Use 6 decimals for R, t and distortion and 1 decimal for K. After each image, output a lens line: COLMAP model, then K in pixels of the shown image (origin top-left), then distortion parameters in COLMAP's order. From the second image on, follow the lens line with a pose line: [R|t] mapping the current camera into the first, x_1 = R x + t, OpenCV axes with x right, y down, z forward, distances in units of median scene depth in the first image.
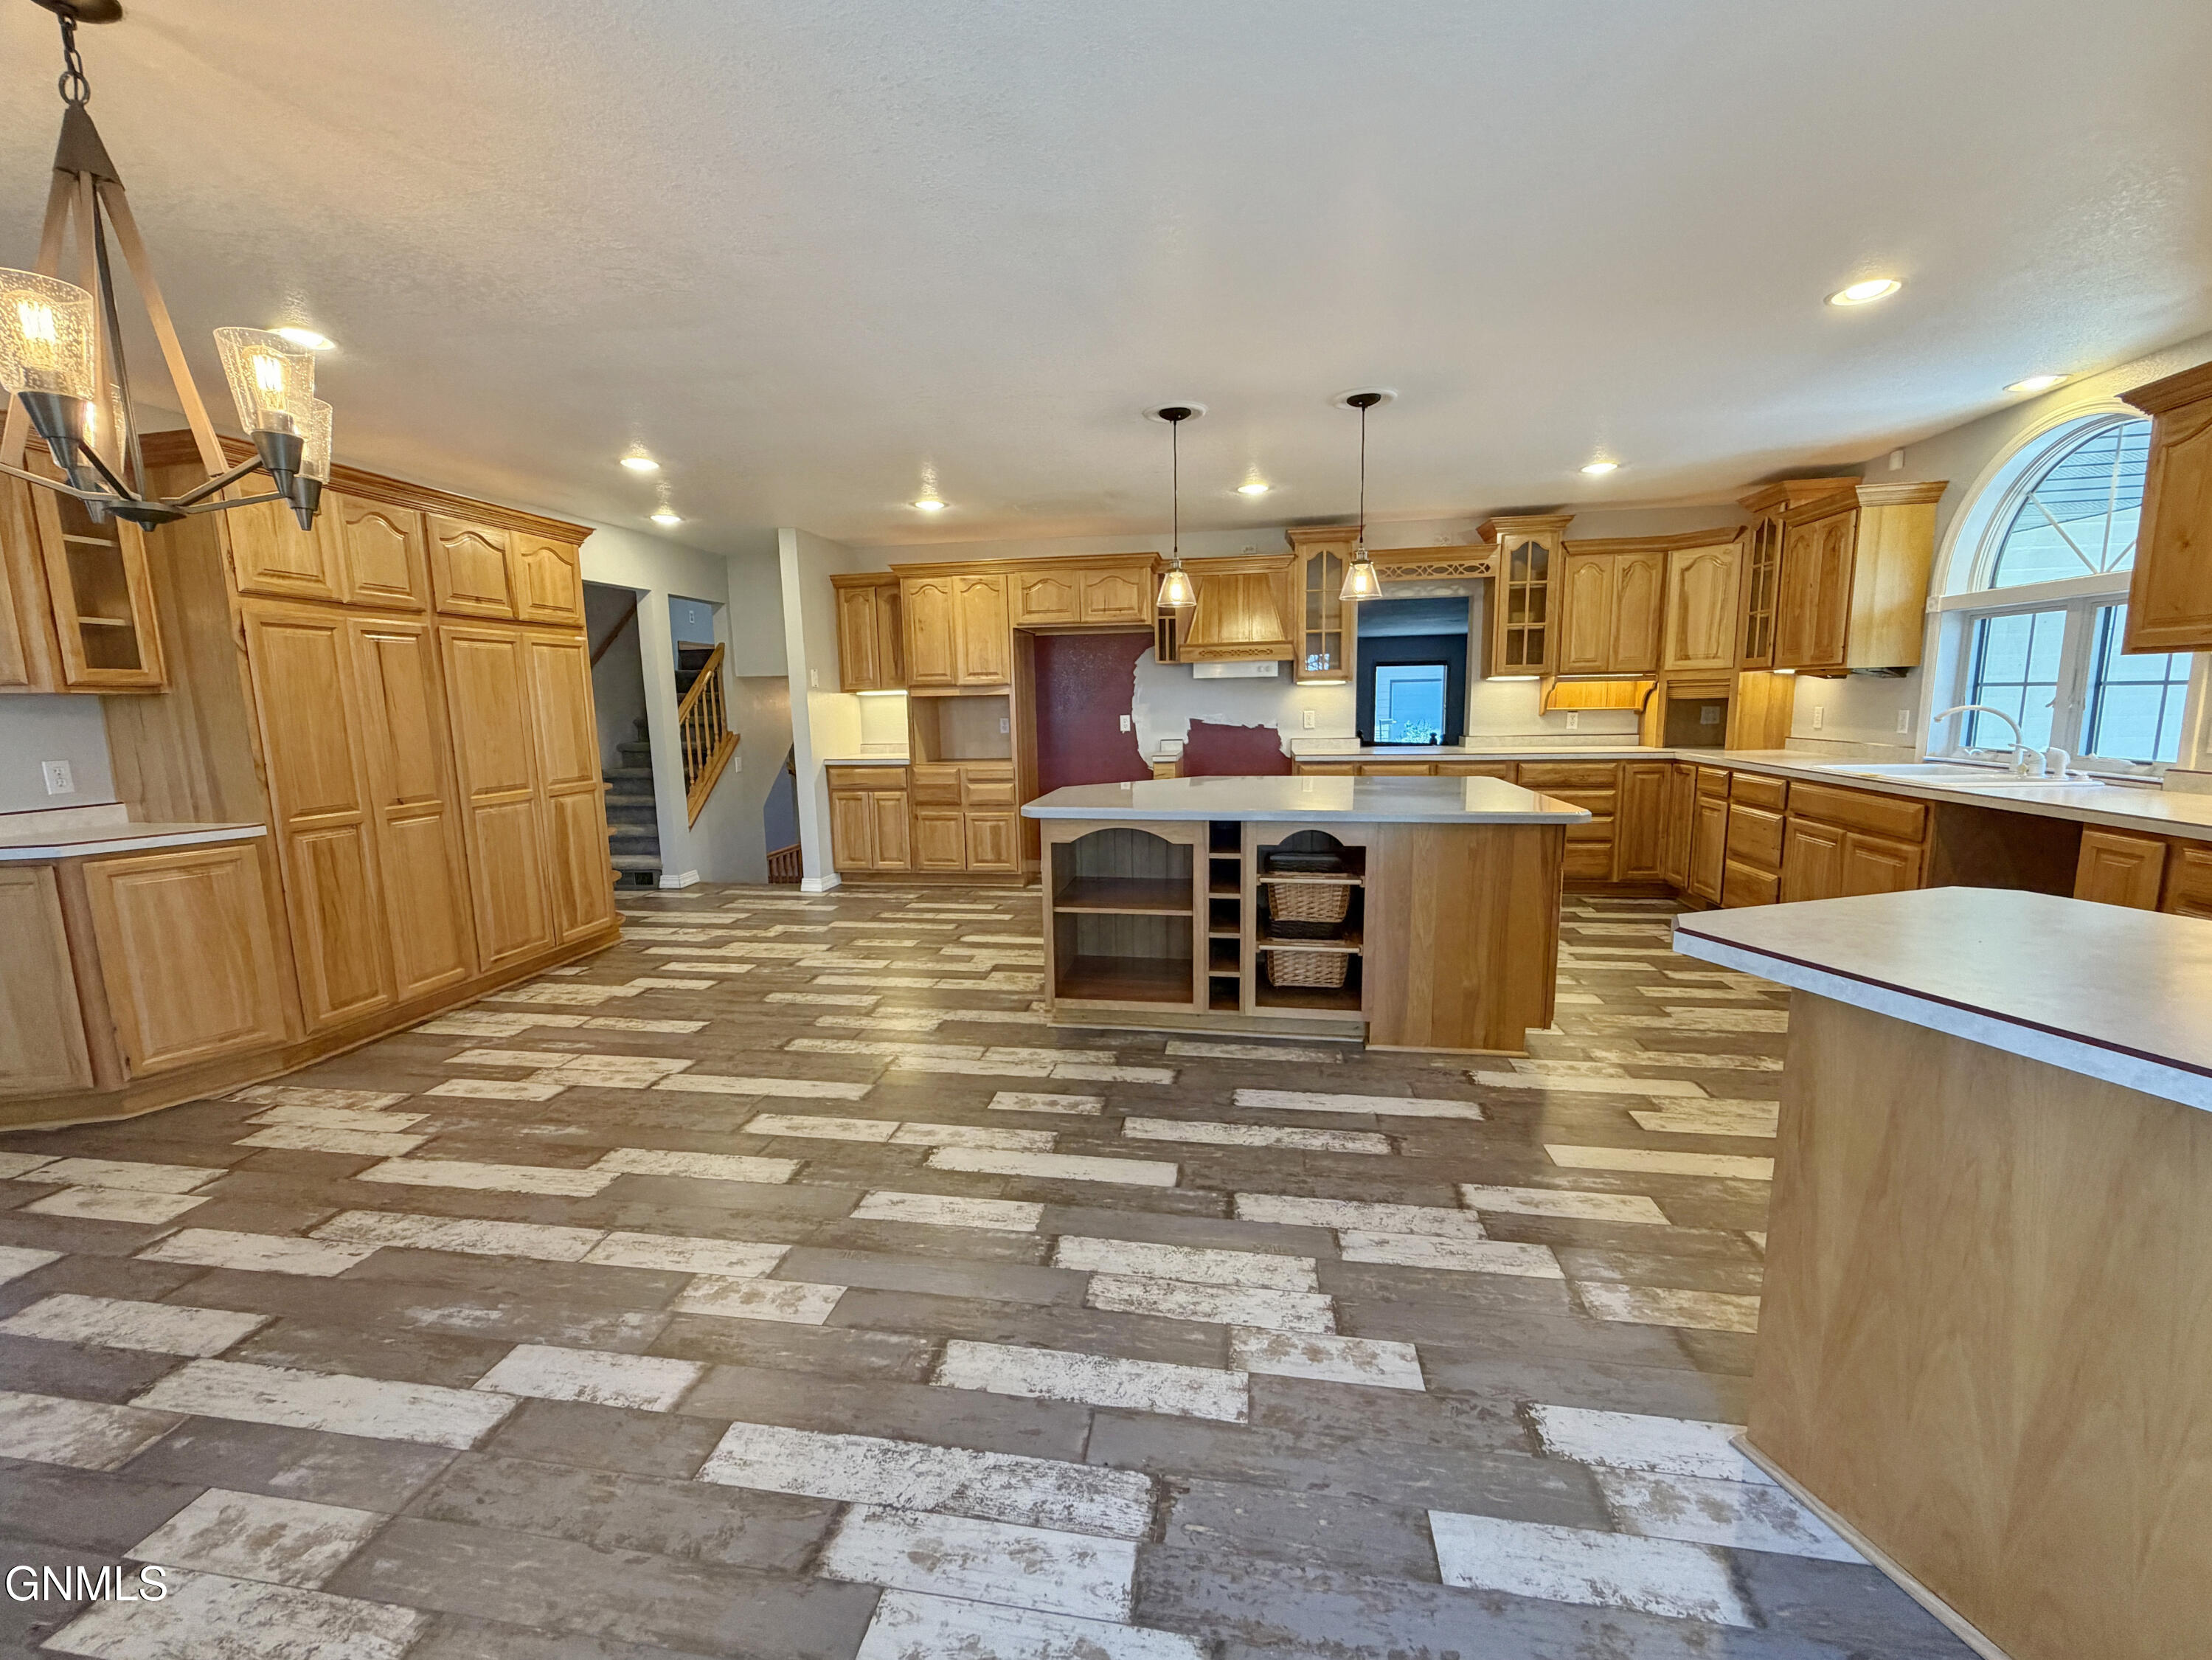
lens RADIAL K [[878.3, 0, 1084.9], [0, 878.3, 828.9], [0, 0, 1]] dist [0.002316, 0.000458]
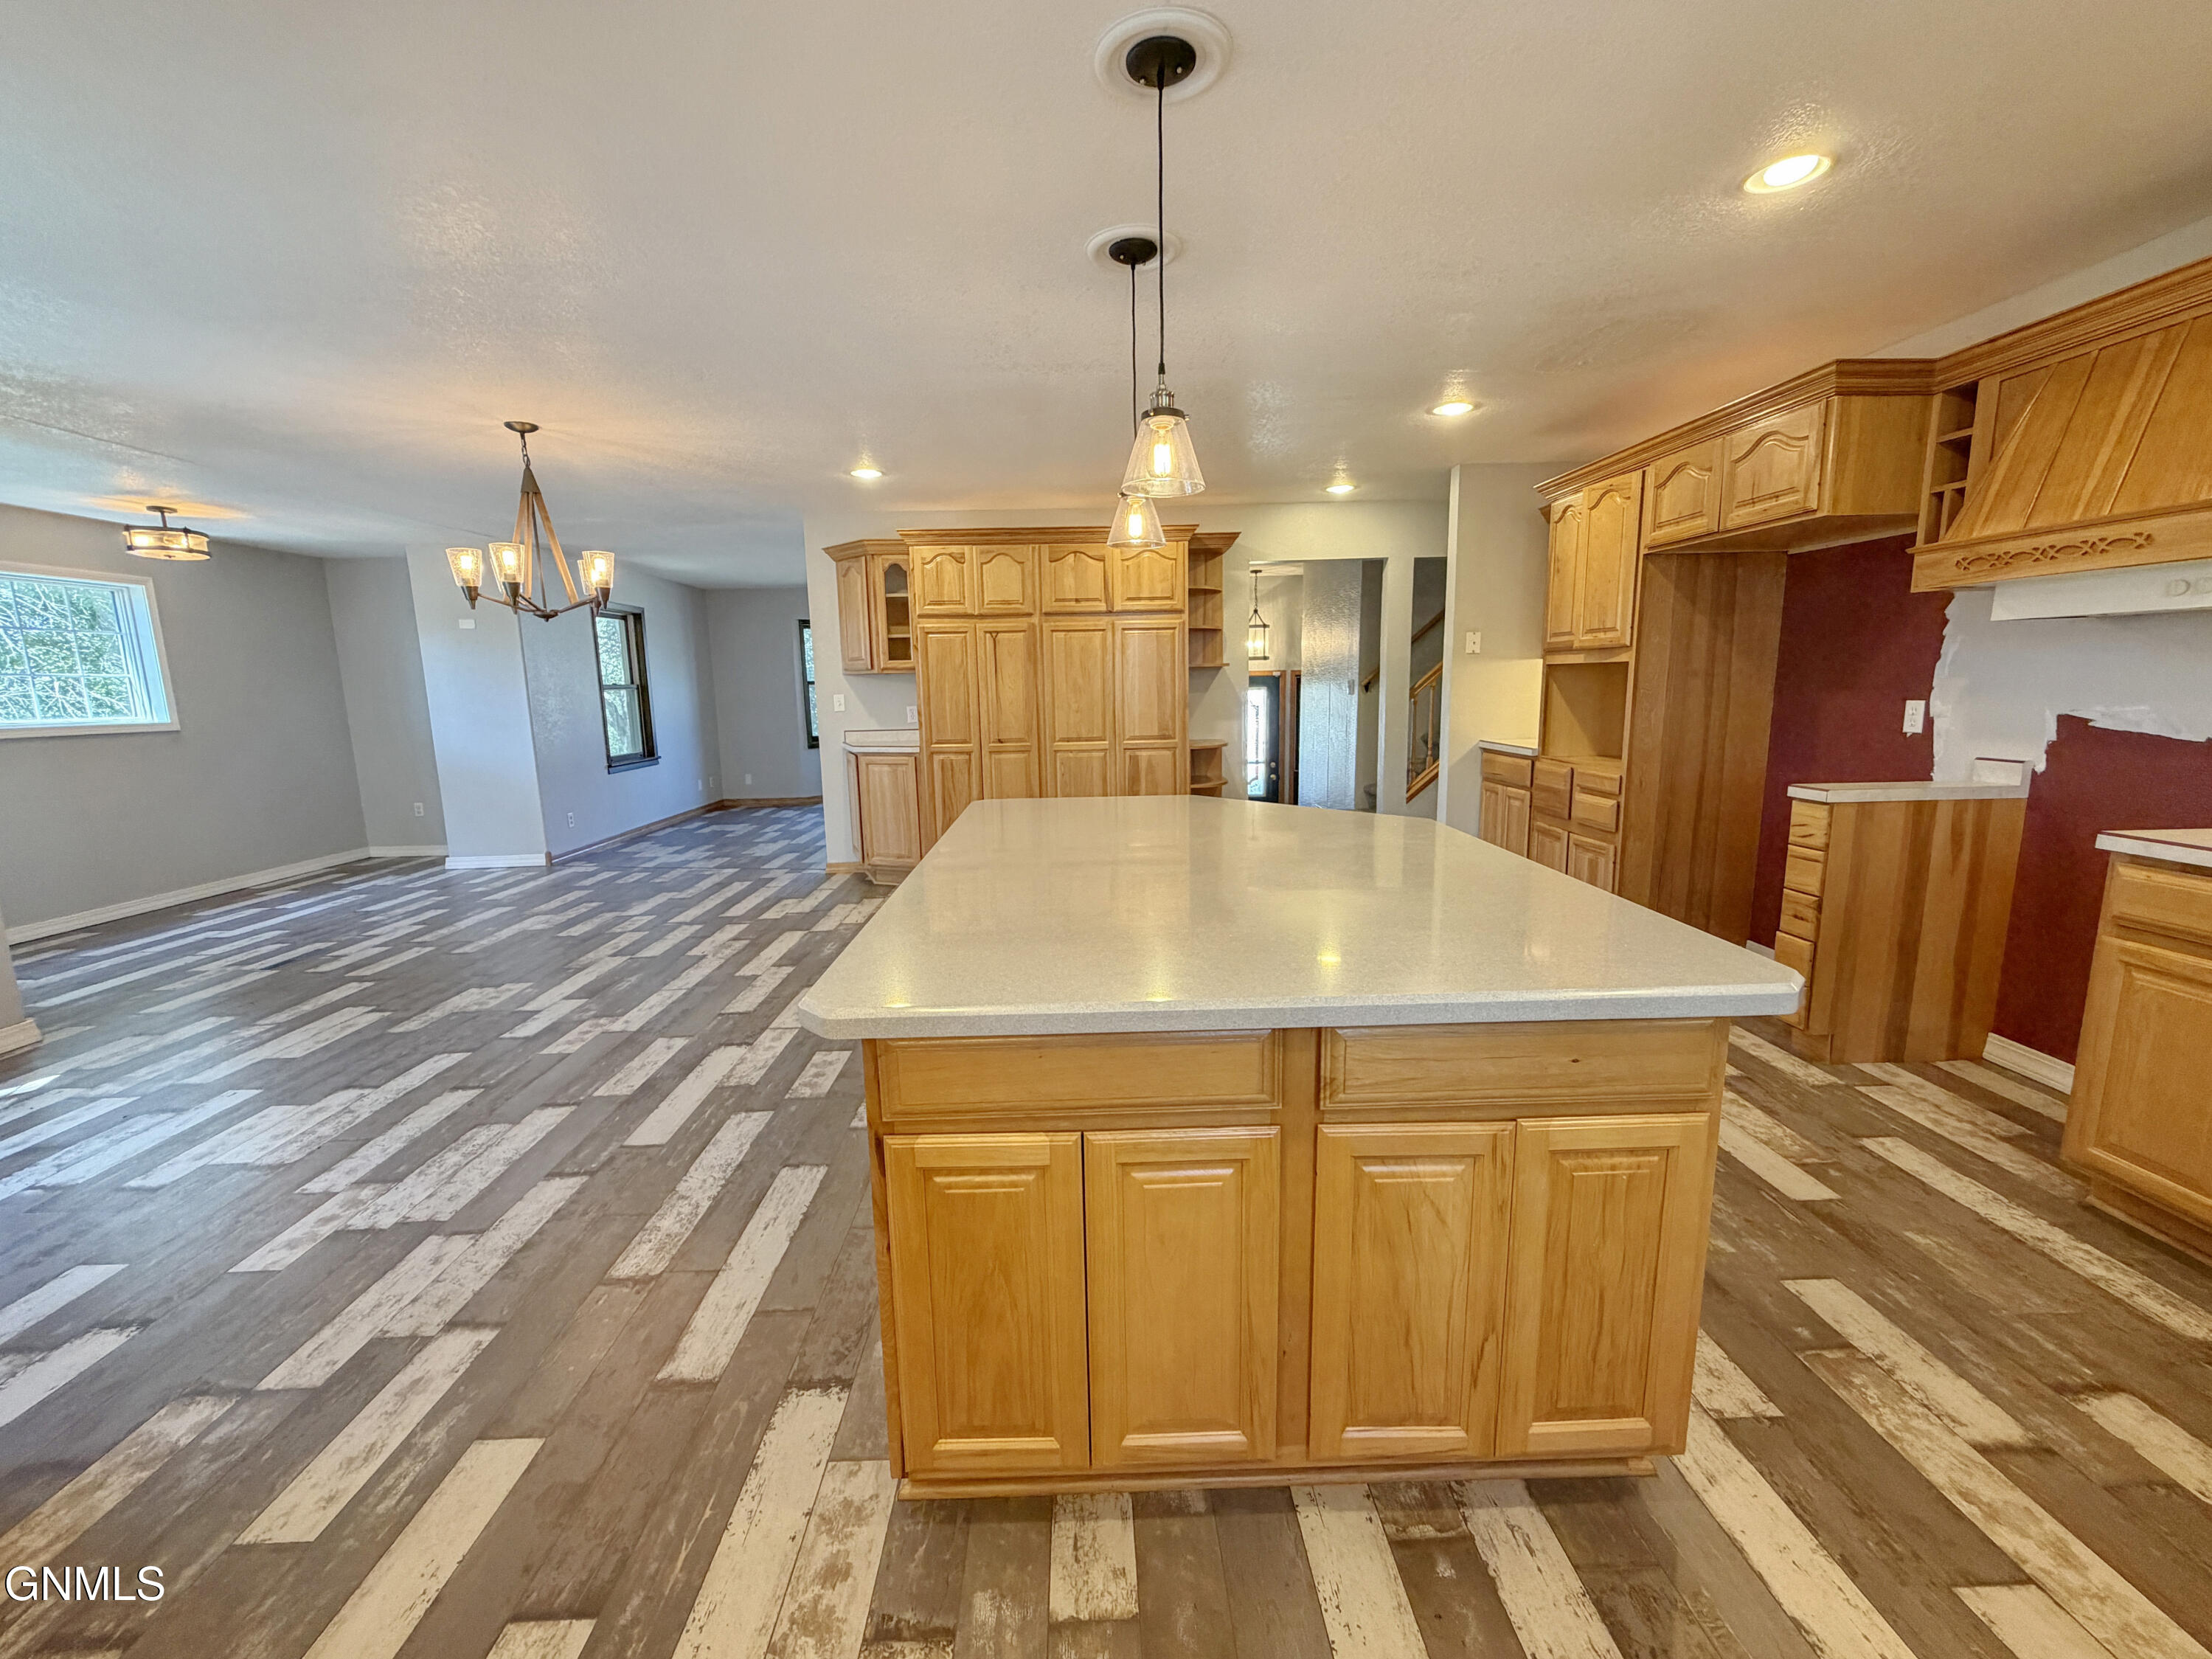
lens RADIAL K [[878.2, 0, 1101.6], [0, 878.2, 825.5], [0, 0, 1]] dist [0.002316, 0.000458]
pose [[0.218183, 0.175244, -0.960045, 1.251547], [-0.125847, 0.980584, 0.150393, -0.227950], [0.967760, 0.088006, 0.236001, 1.329768]]
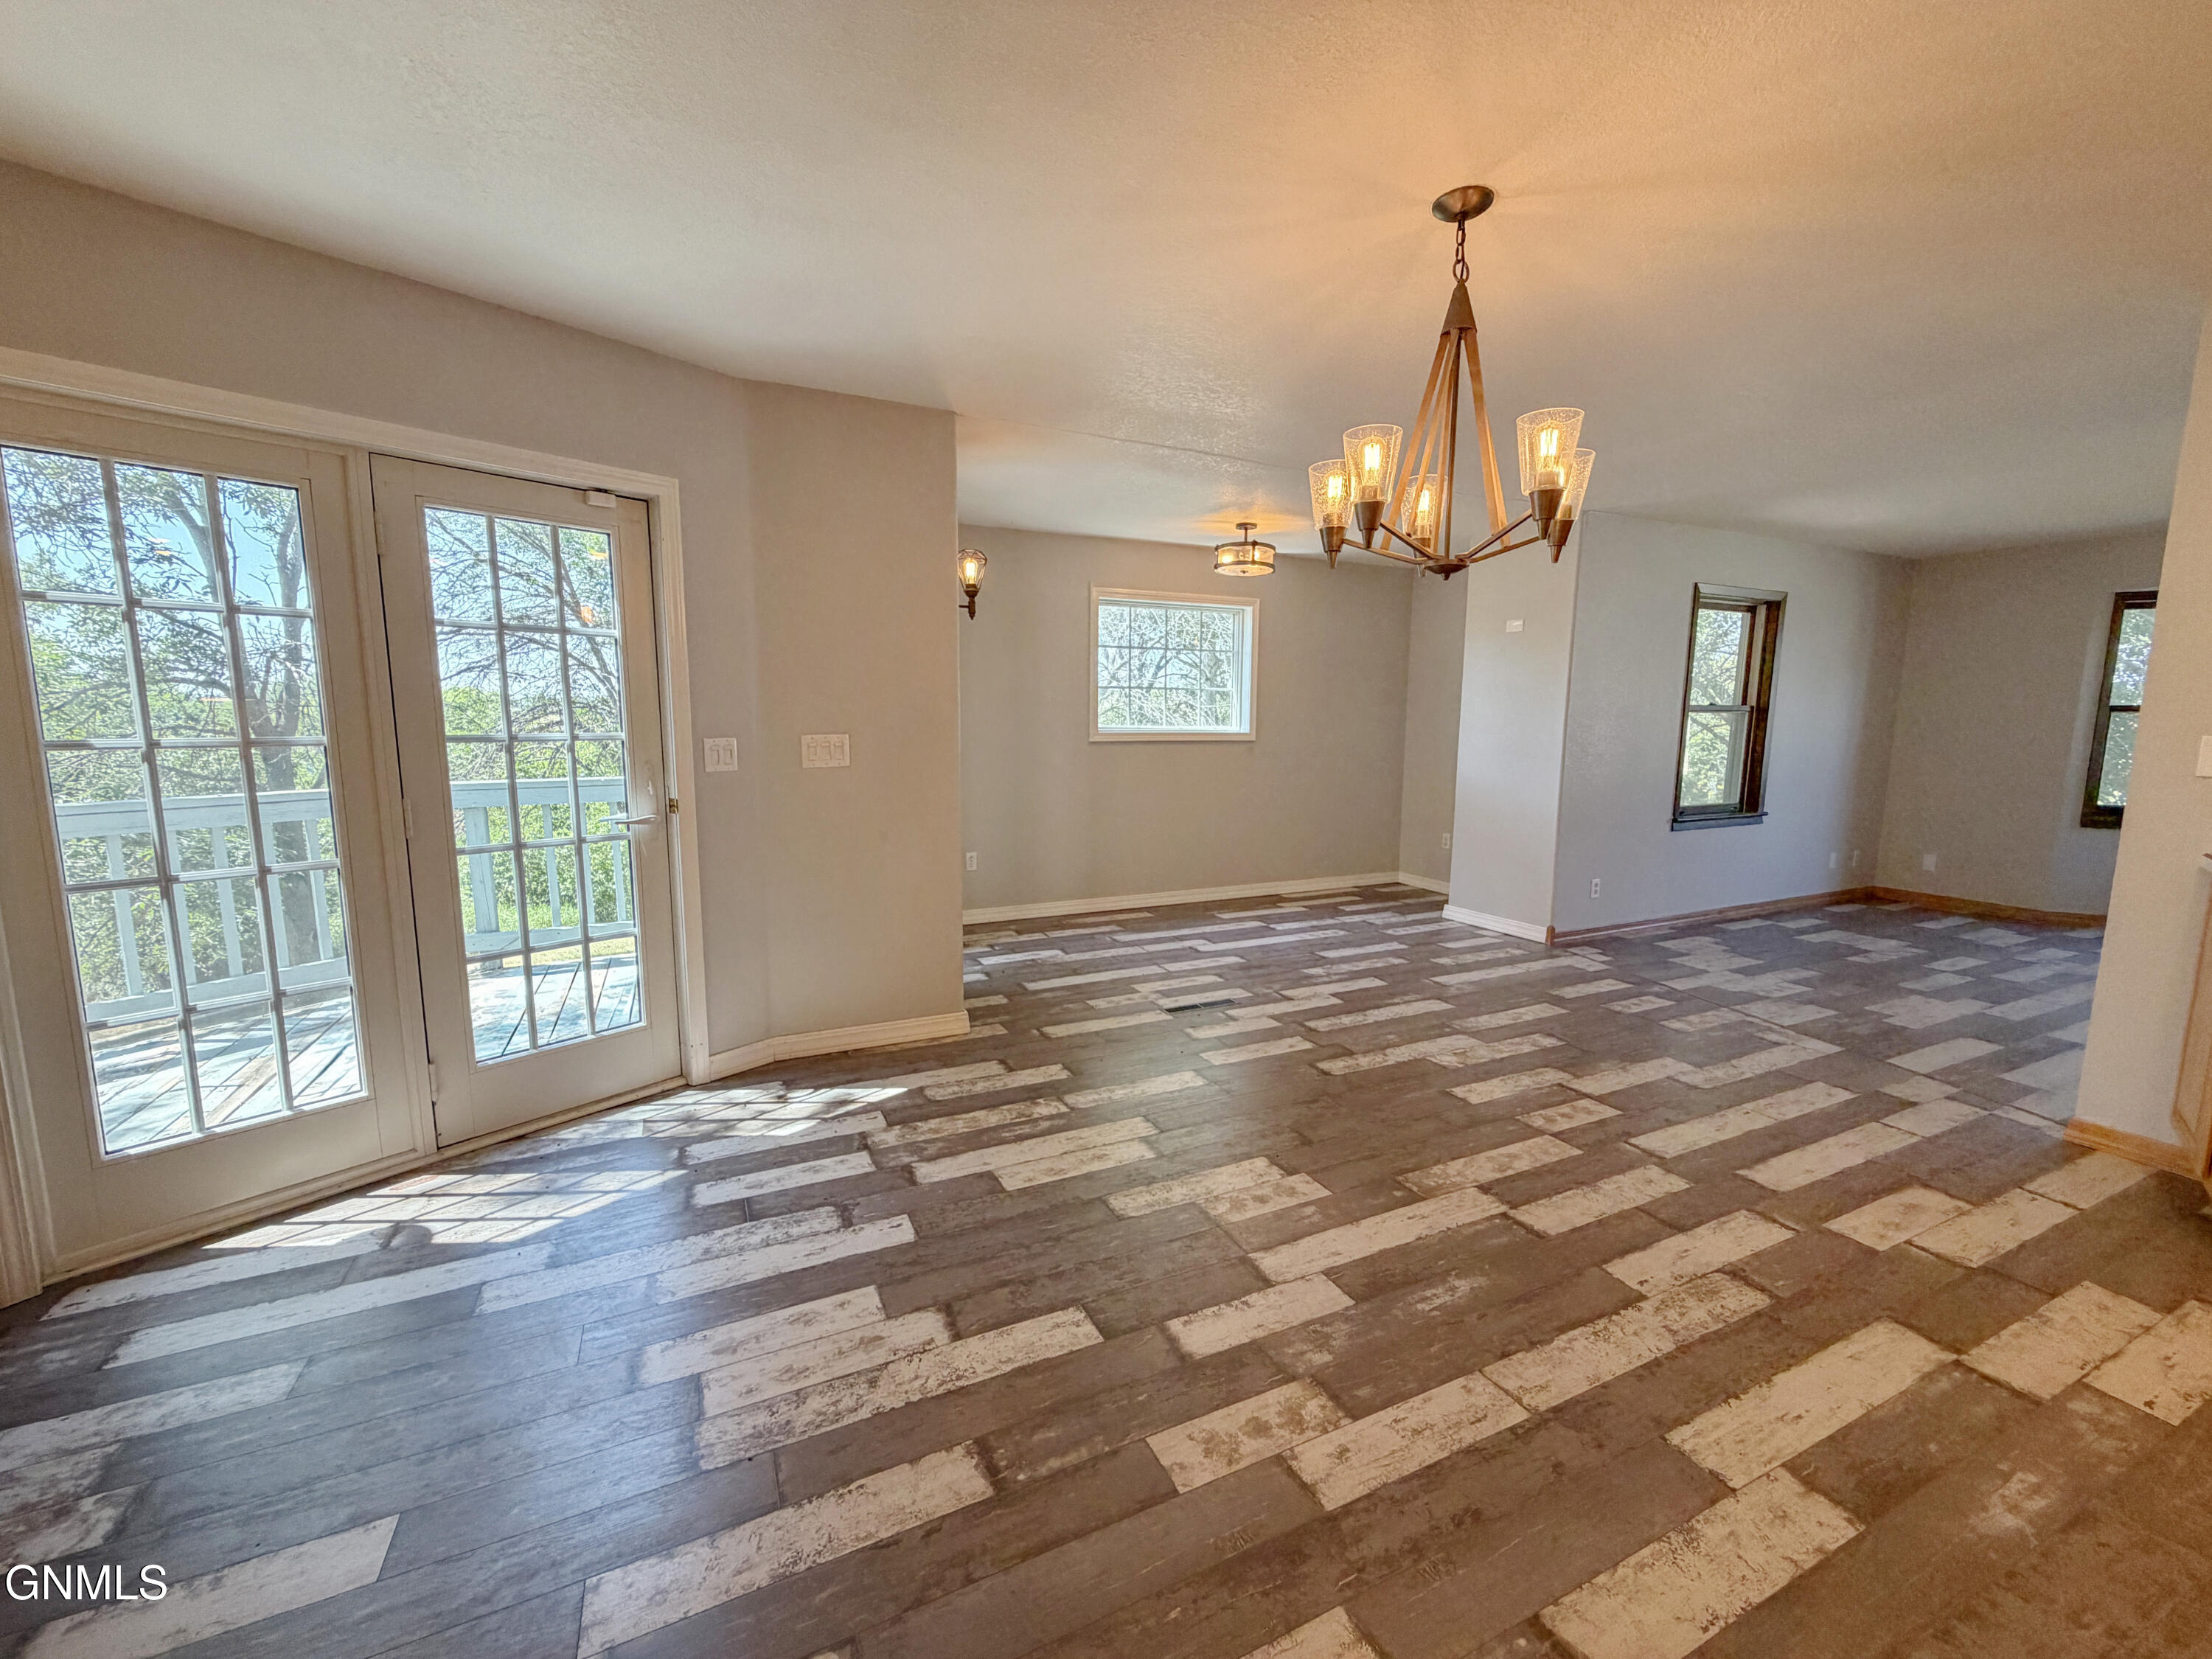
lens RADIAL K [[878.1, 0, 1099.6], [0, 878.1, 825.0], [0, 0, 1]] dist [0.002316, 0.000458]
pose [[-0.810897, 0.091428, -0.578002, 0.143887], [-0.072673, 0.964340, 0.254493, -0.182878], [0.580658, 0.248373, -0.775337, 1.215494]]
